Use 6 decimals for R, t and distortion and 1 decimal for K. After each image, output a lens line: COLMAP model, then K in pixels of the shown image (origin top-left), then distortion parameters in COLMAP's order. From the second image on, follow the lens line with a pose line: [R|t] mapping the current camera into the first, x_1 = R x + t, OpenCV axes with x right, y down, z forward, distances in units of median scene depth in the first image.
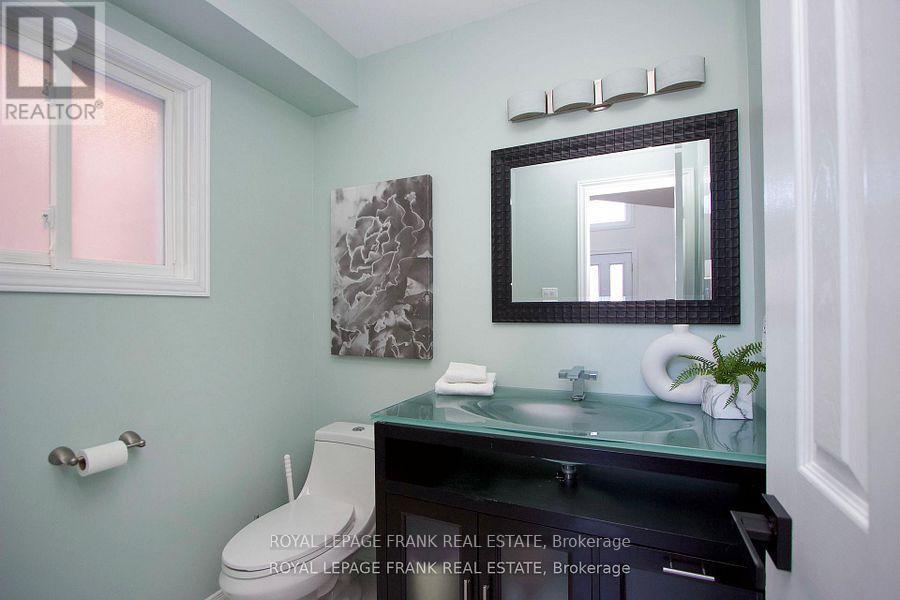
lens RADIAL K [[423.1, 0, 449.8], [0, 423.1, 303.4], [0, 0, 1]] dist [0.000300, -0.000003]
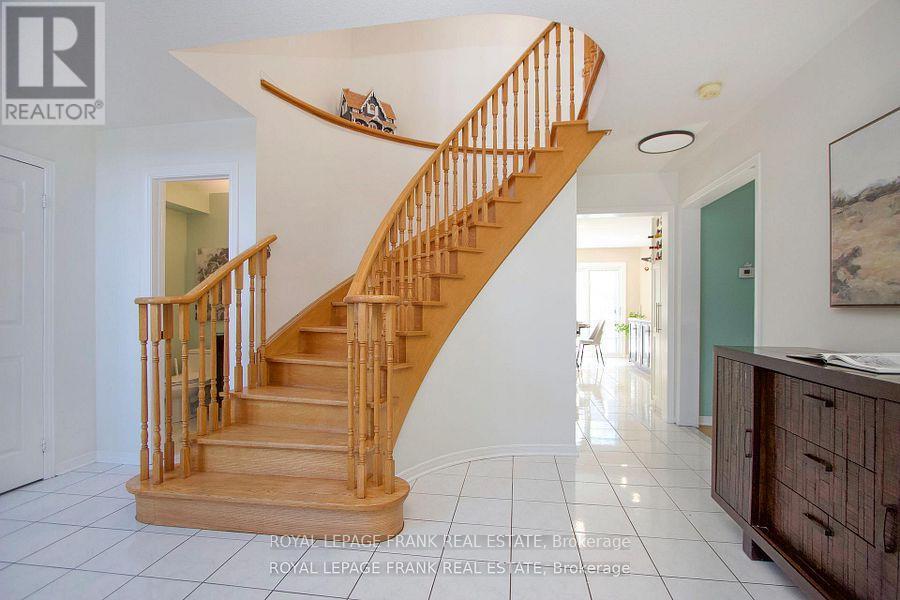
lens RADIAL K [[423.1, 0, 451.5], [0, 423.1, 302.5], [0, 0, 1]] dist [0.000300, -0.000003]
pose [[0.965720, 0.007147, 0.259487, 0.465552], [-0.009175, 0.999936, 0.006604, -0.008680], [-0.259423, -0.008758, 0.965724, -1.575341]]
